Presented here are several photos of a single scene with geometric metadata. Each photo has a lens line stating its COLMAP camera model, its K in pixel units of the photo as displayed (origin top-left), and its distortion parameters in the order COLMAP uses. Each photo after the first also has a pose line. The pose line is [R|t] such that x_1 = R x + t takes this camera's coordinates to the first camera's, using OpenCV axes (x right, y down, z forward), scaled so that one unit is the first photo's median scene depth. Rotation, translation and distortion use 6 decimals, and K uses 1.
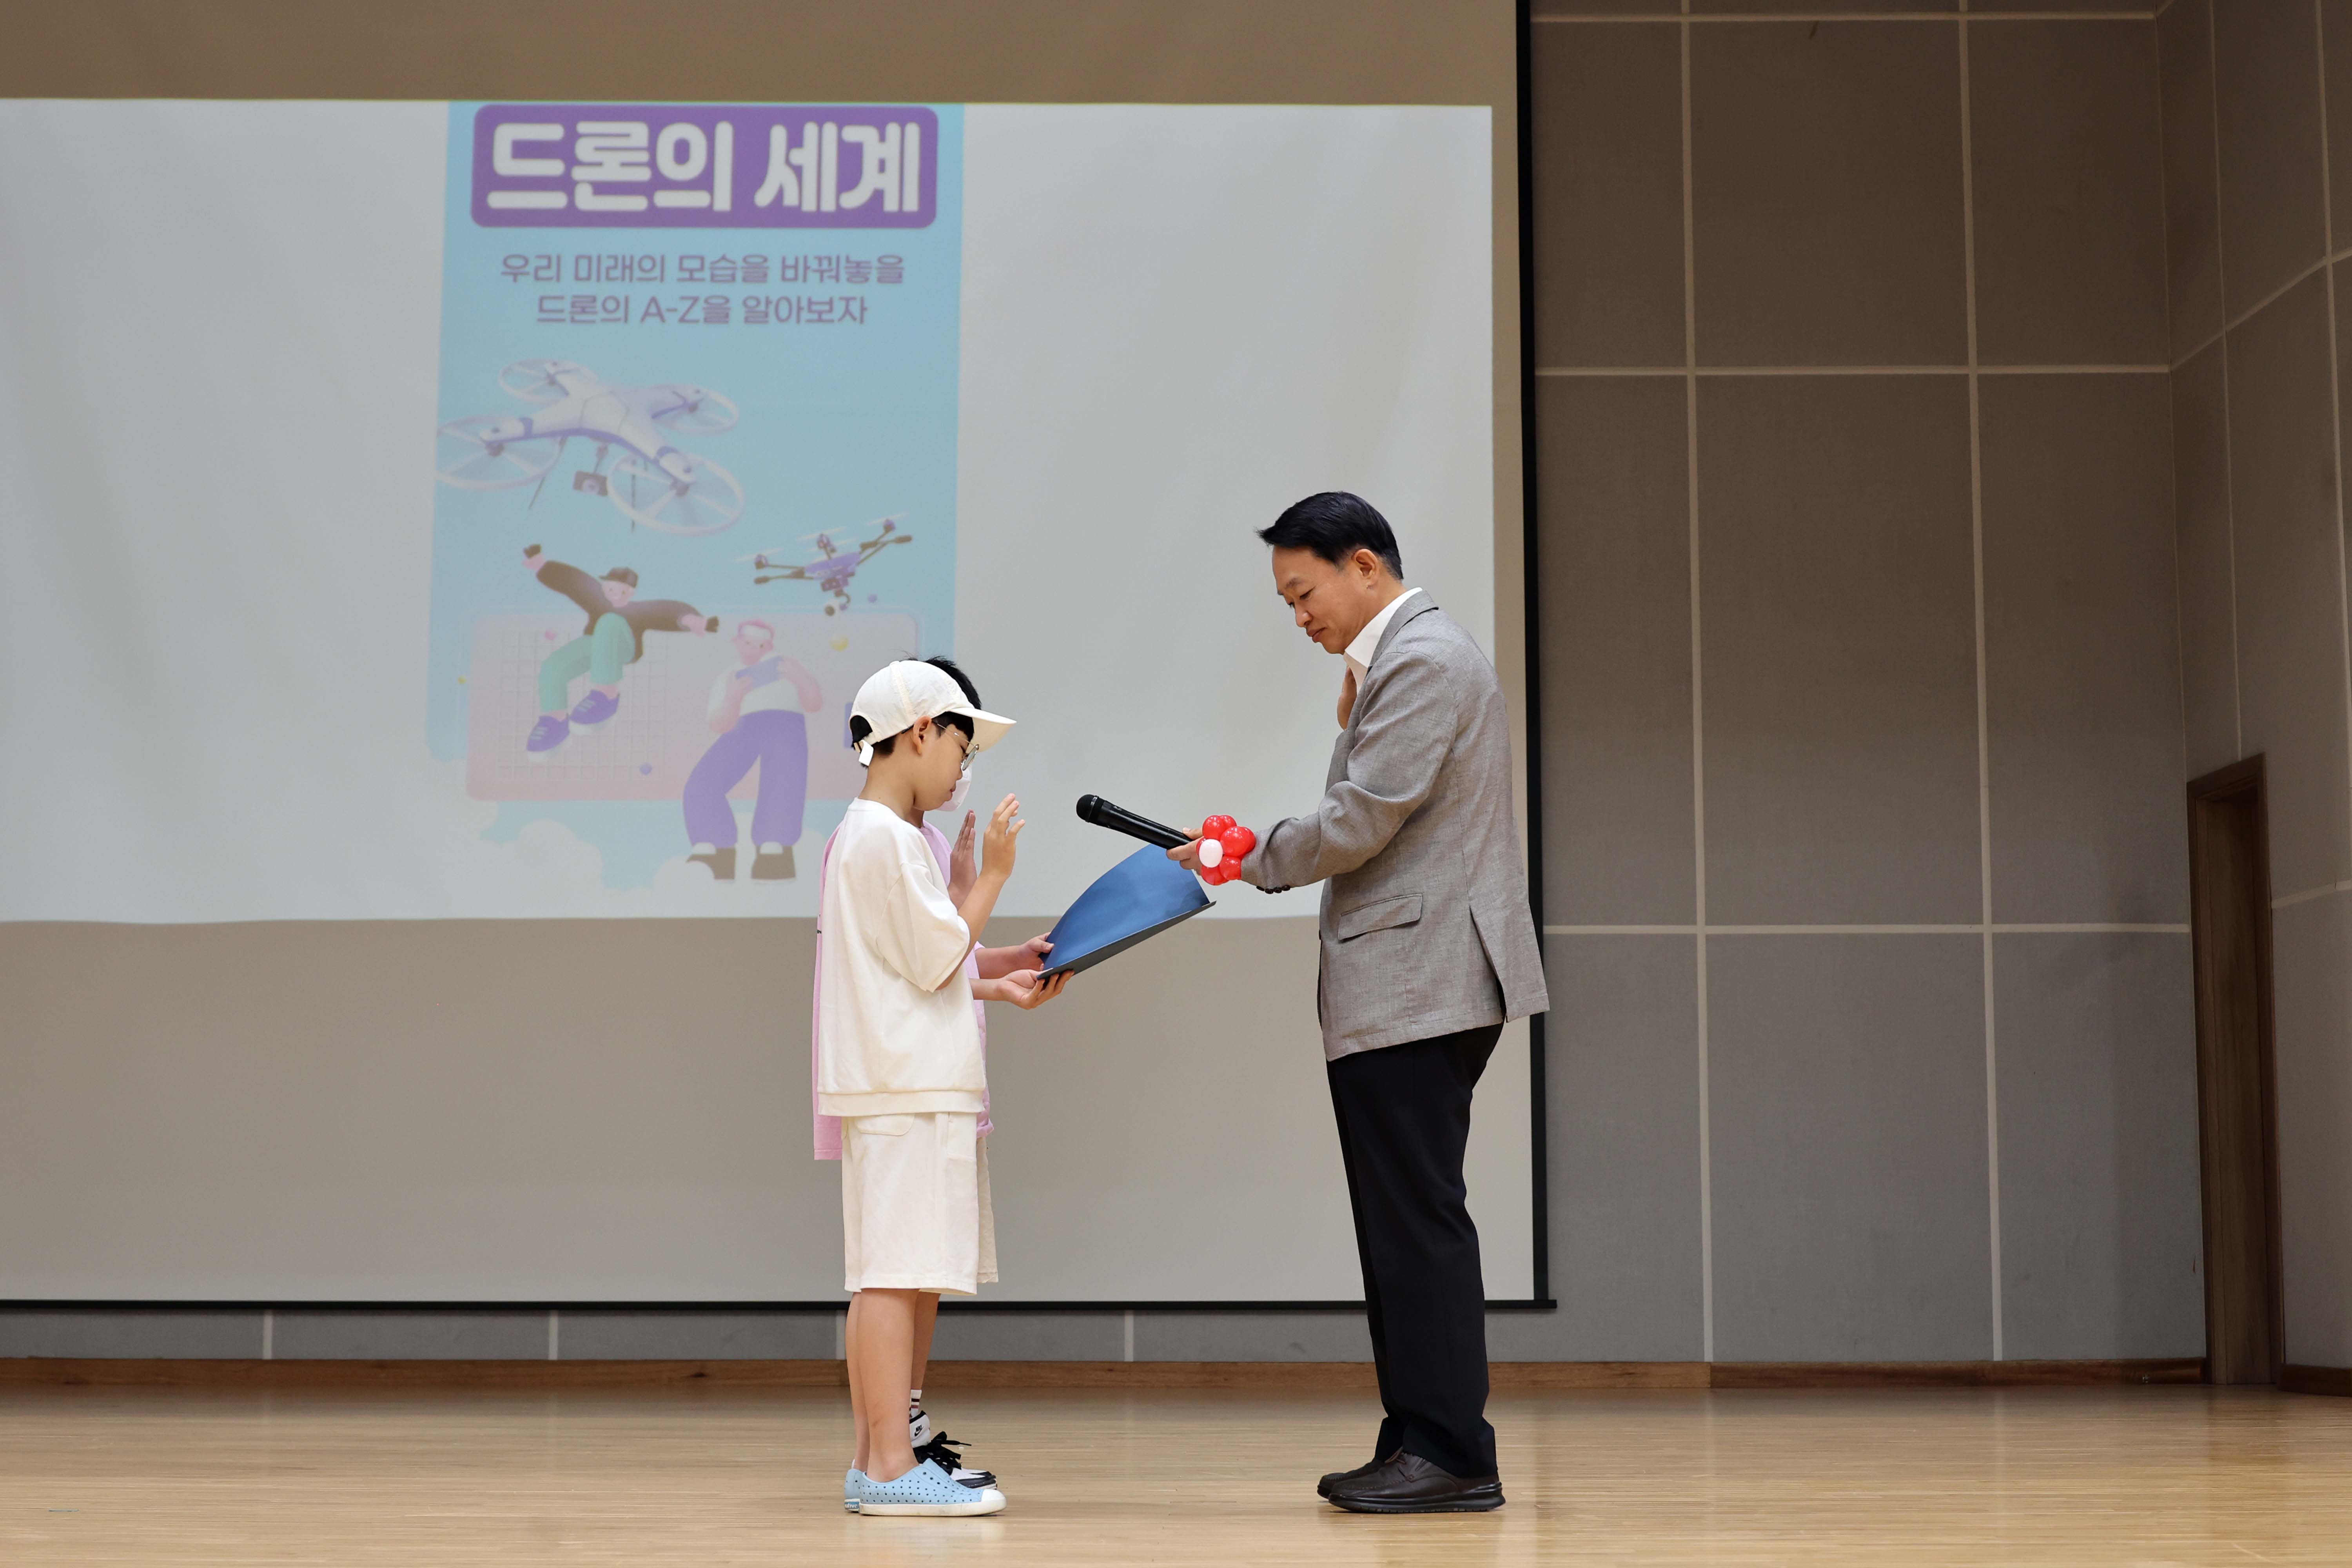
lens RADIAL K [[4191.8, 0, 1172.8], [0, 4191.8, 758.4], [0, 0, 1]] dist [-0.023565, 0.000000]
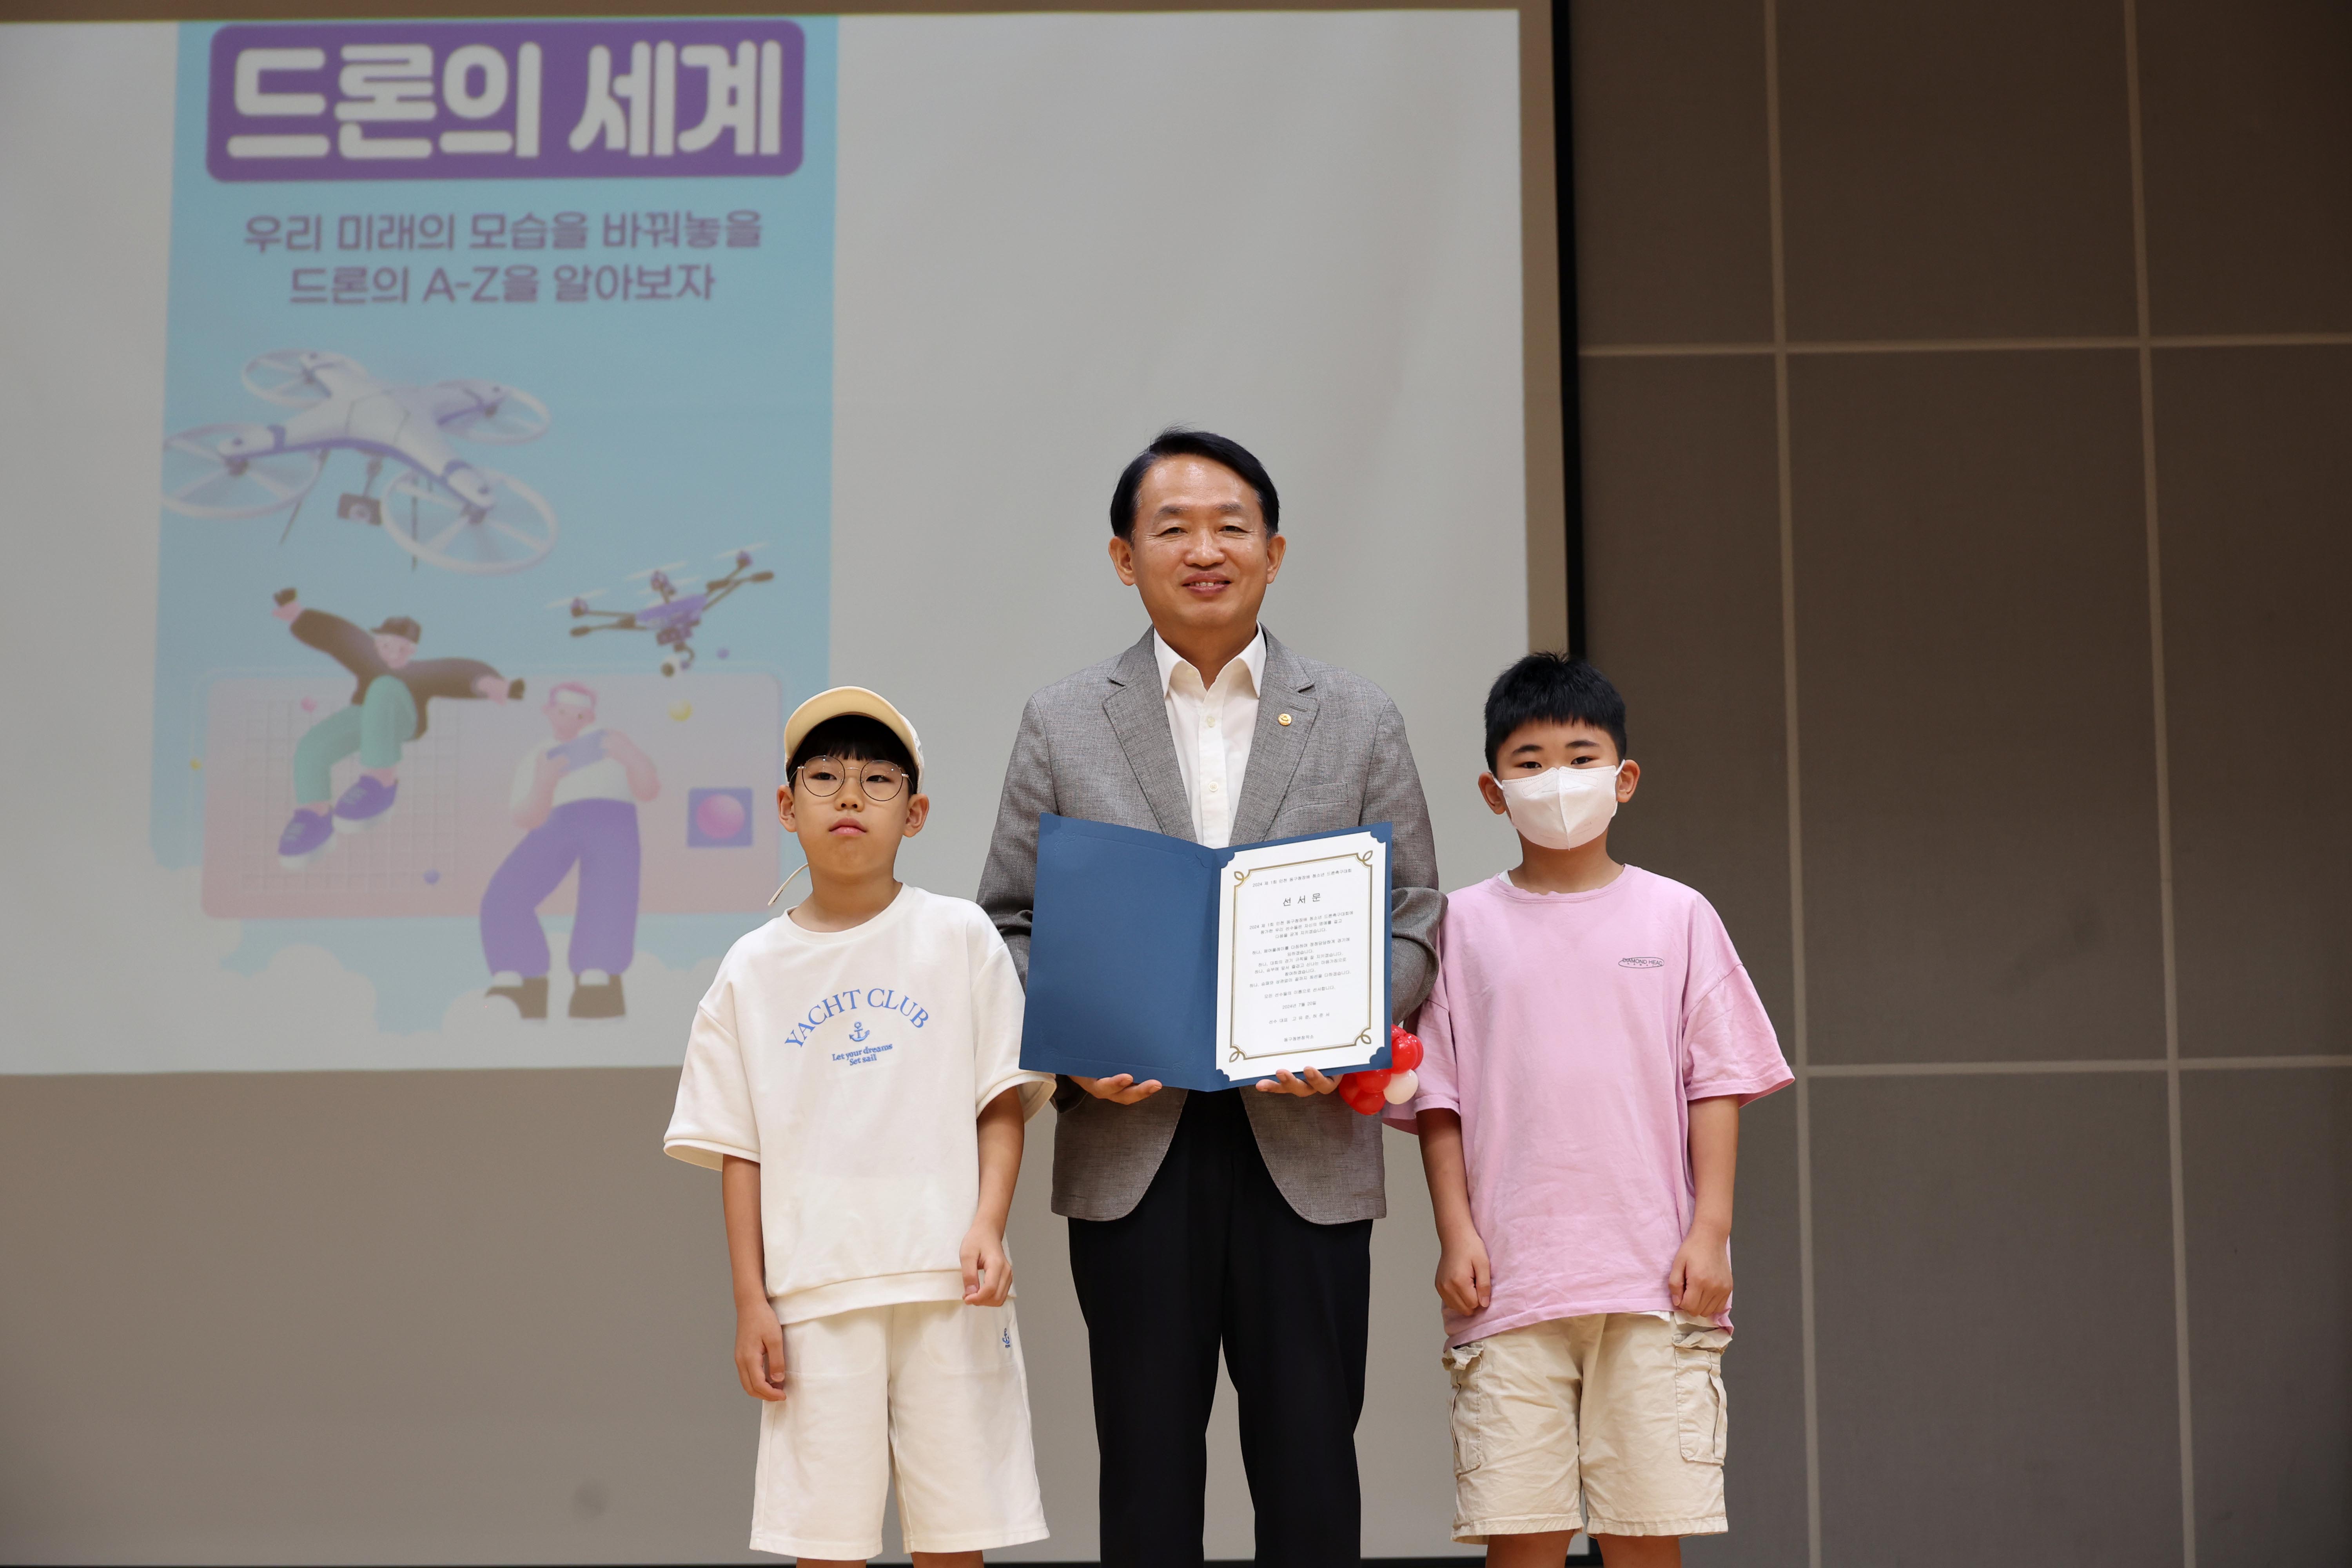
lens RADIAL K [[4790.5, 0, 1176.5], [0, 4790.5, 809.3], [0, 0, 1]] dist [-0.048681, 0.000000]
pose [[0.999864, -0.010590, -0.012605, 0.022736], [0.010462, 0.999894, -0.010132, 0.000453], [0.012711, 0.009999, 0.999869, 0.117319]]
